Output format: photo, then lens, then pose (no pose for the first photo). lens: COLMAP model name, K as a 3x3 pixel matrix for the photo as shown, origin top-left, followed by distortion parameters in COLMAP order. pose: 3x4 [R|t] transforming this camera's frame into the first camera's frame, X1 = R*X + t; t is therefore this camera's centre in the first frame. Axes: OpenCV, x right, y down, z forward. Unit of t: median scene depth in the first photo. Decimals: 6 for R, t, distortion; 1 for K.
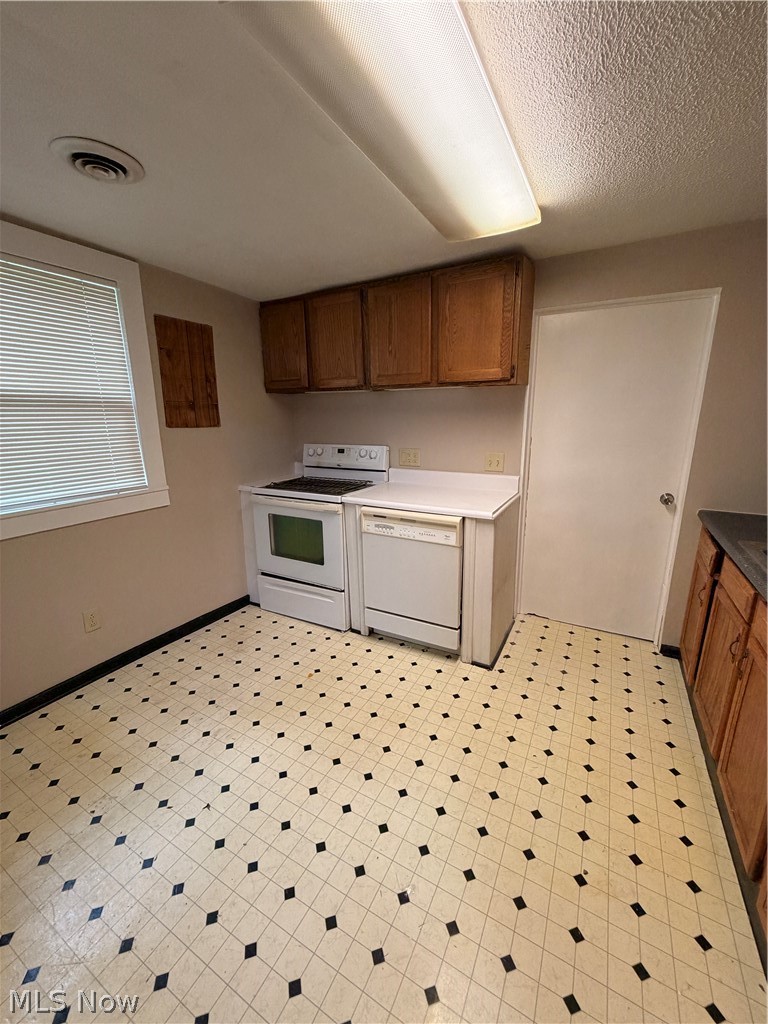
lens RADIAL K [[406.8, 0, 386.0], [0, 406.8, 510.3], [0, 0, 1]] dist [0.000954, 0.000672]
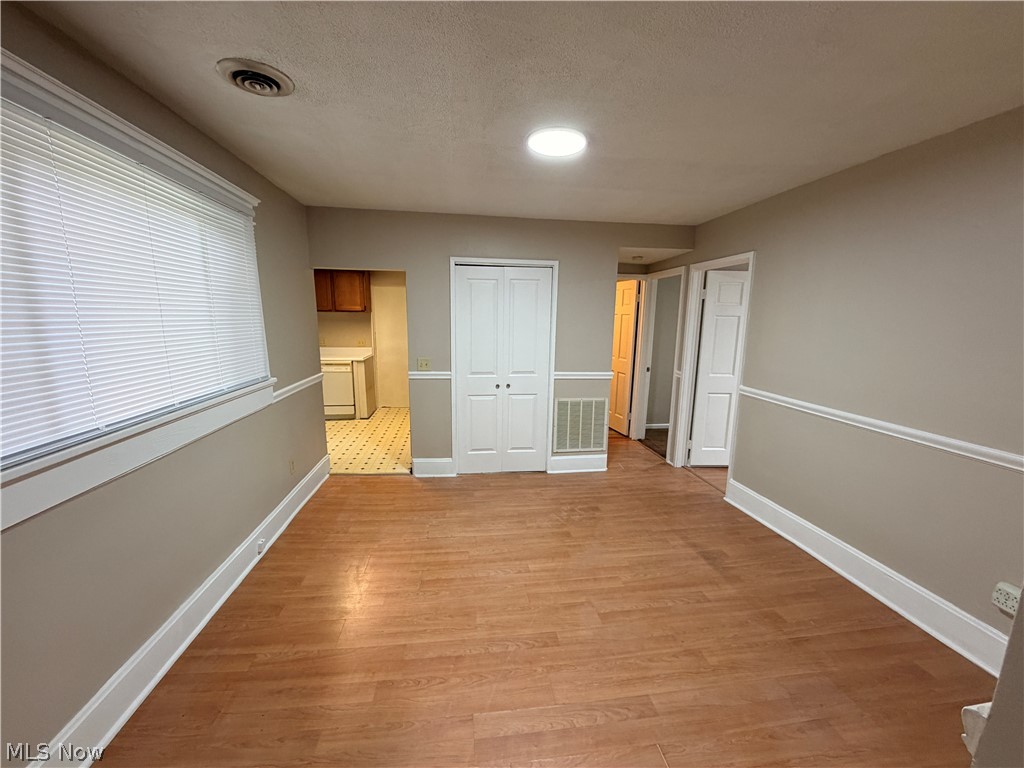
lens RADIAL K [[406.8, 0, 507.3], [0, 406.8, 385.7], [0, 0, 1]] dist [0.000954, 0.000672]
pose [[0.813289, -0.075258, 0.576972, -0.461816], [0.114896, 0.992847, -0.032453, 0.328865], [-0.570403, 0.092685, 0.816119, -1.506140]]
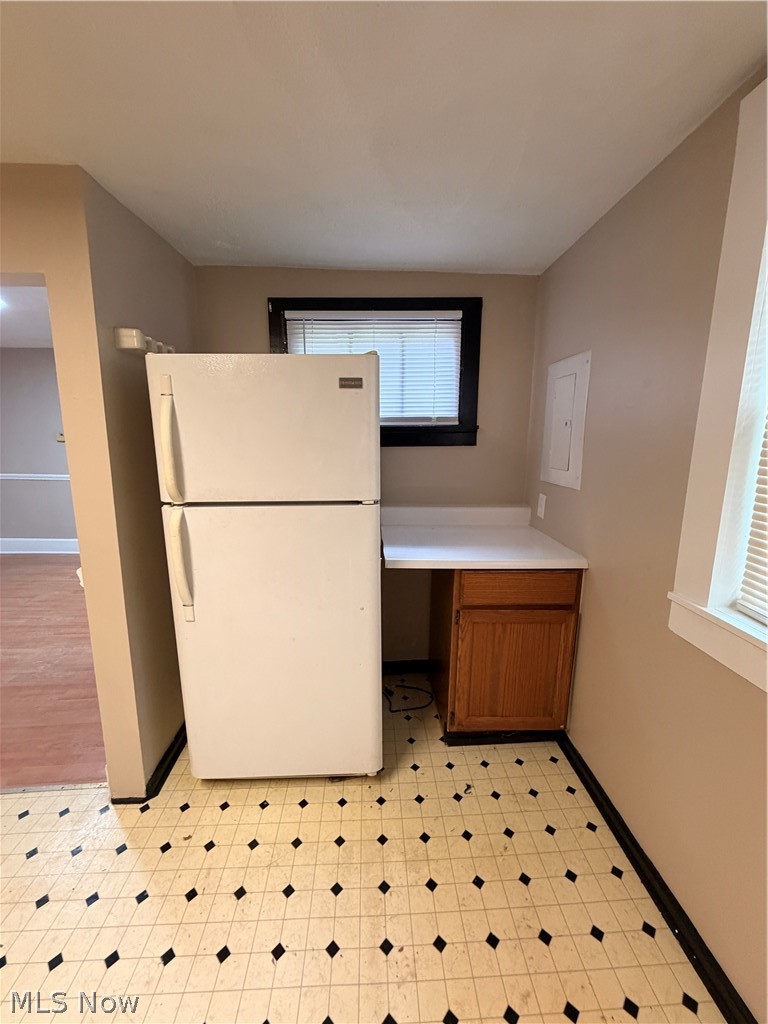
lens RADIAL K [[406.8, 0, 385.5], [0, 406.8, 509.7], [0, 0, 1]] dist [0.000954, 0.000672]
pose [[-0.860709, 0.112685, -0.496469, -0.246985], [-0.110845, 0.910320, 0.398787, -0.218546], [0.496883, 0.398271, -0.771030, 0.773465]]
